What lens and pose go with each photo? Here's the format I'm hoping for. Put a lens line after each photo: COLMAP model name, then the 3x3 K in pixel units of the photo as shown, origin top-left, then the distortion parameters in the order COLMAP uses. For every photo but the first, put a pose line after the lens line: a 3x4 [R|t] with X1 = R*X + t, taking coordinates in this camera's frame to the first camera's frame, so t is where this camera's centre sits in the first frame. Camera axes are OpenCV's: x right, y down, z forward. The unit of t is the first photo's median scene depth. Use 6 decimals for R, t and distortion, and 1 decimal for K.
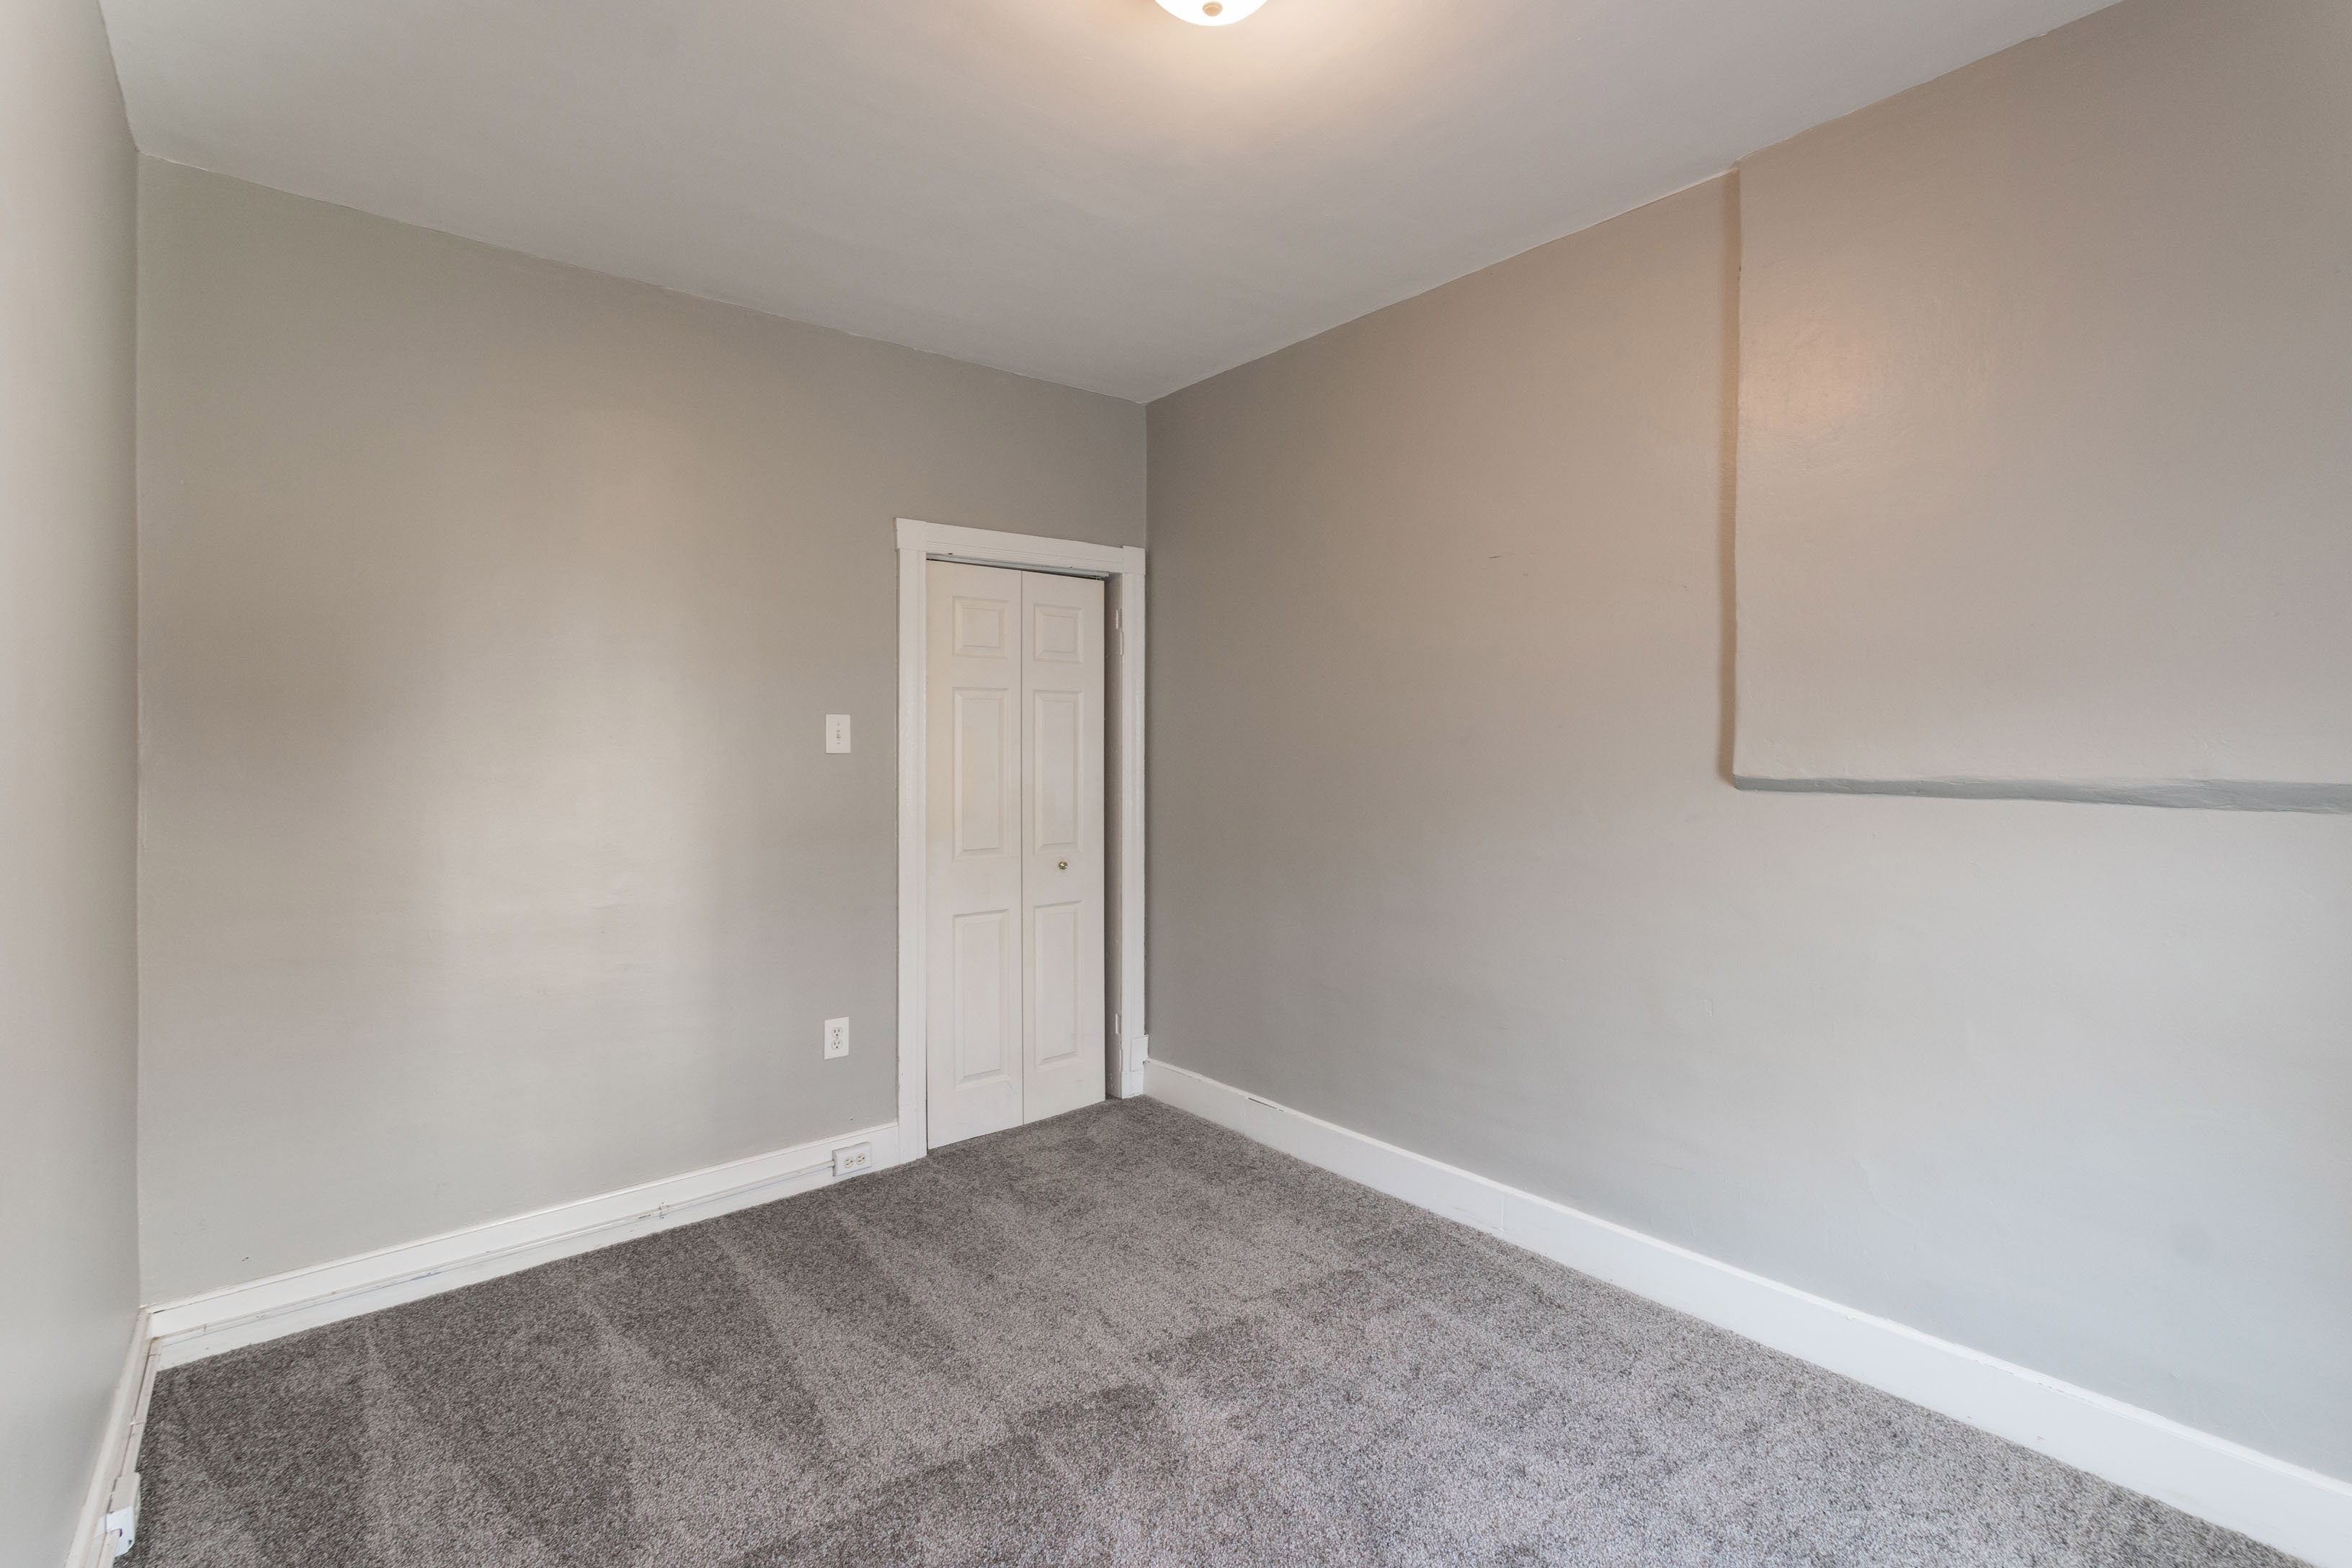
lens RADIAL K [[1042.6, 0, 1186.9], [0, 1042.6, 768.9], [0, 0, 1]] dist [-0.002059, 0.001254]
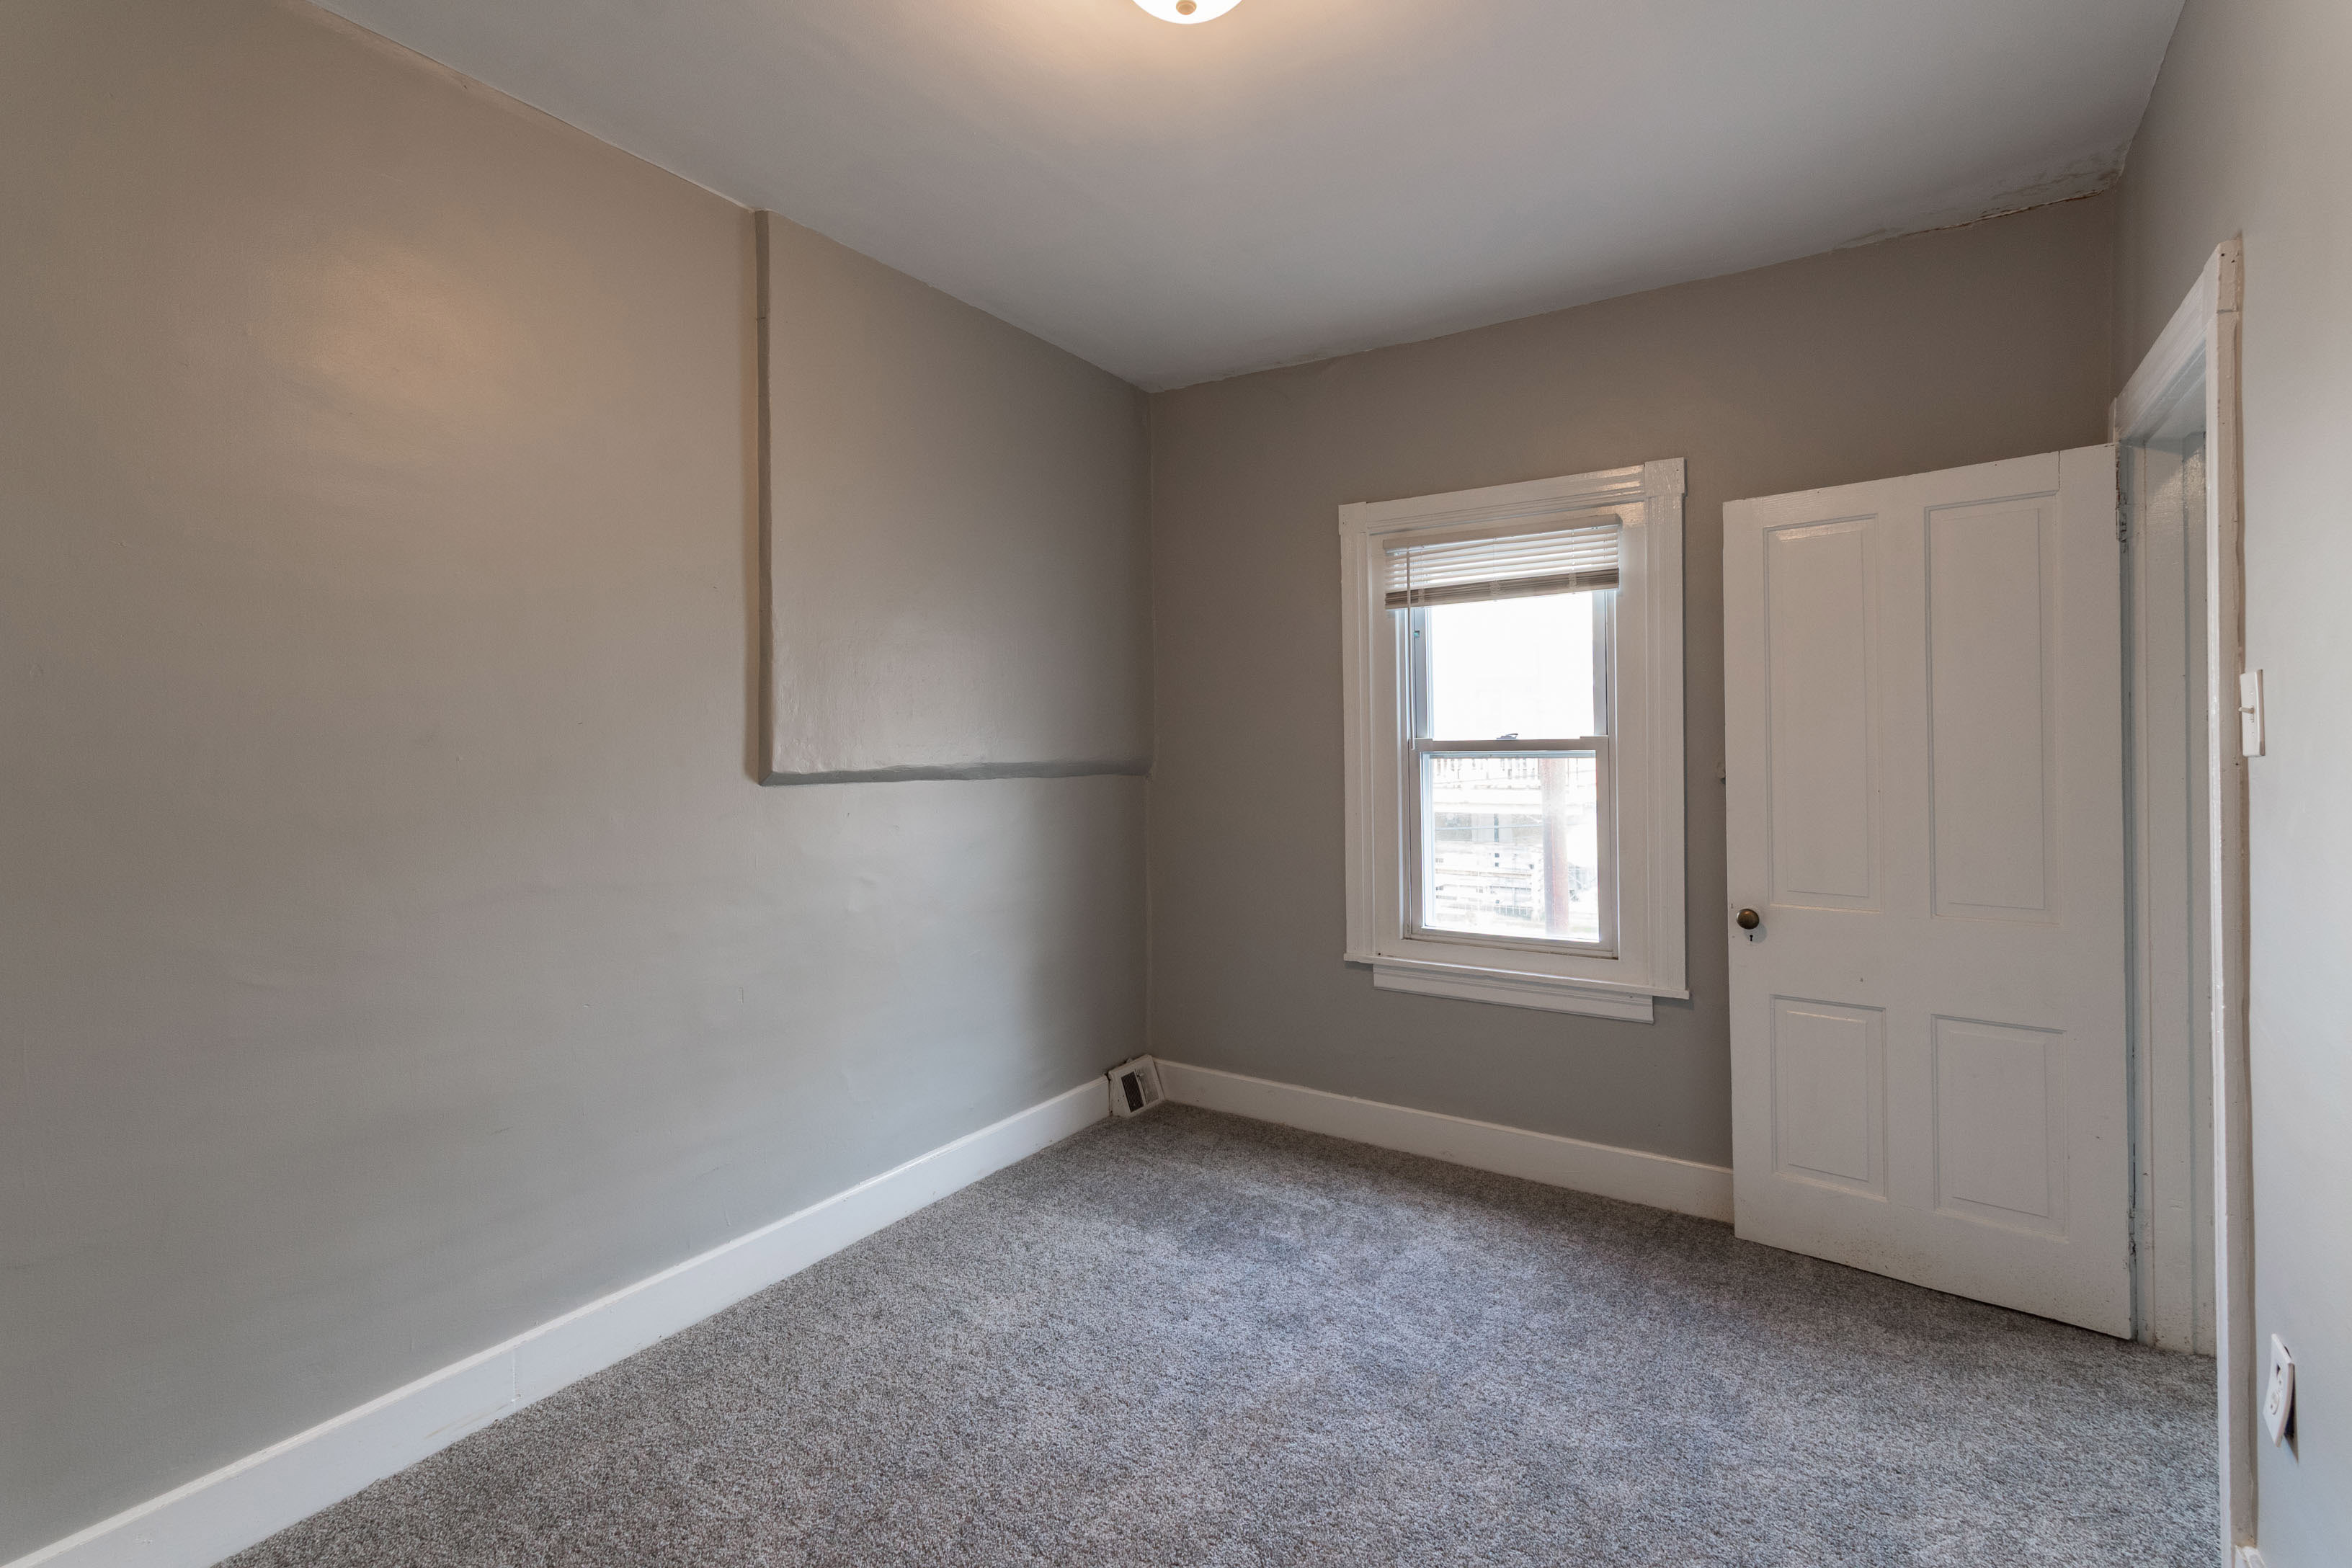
lens RADIAL K [[1042.6, 0, 1177.2], [0, 1042.6, 765.8], [0, 0, 1]] dist [-0.002059, 0.001254]
pose [[-0.303295, -0.005559, 0.952881, -0.460171], [0.017939, 0.999772, 0.011542, -0.002764], [-0.952728, 0.020594, -0.303126, 0.664222]]
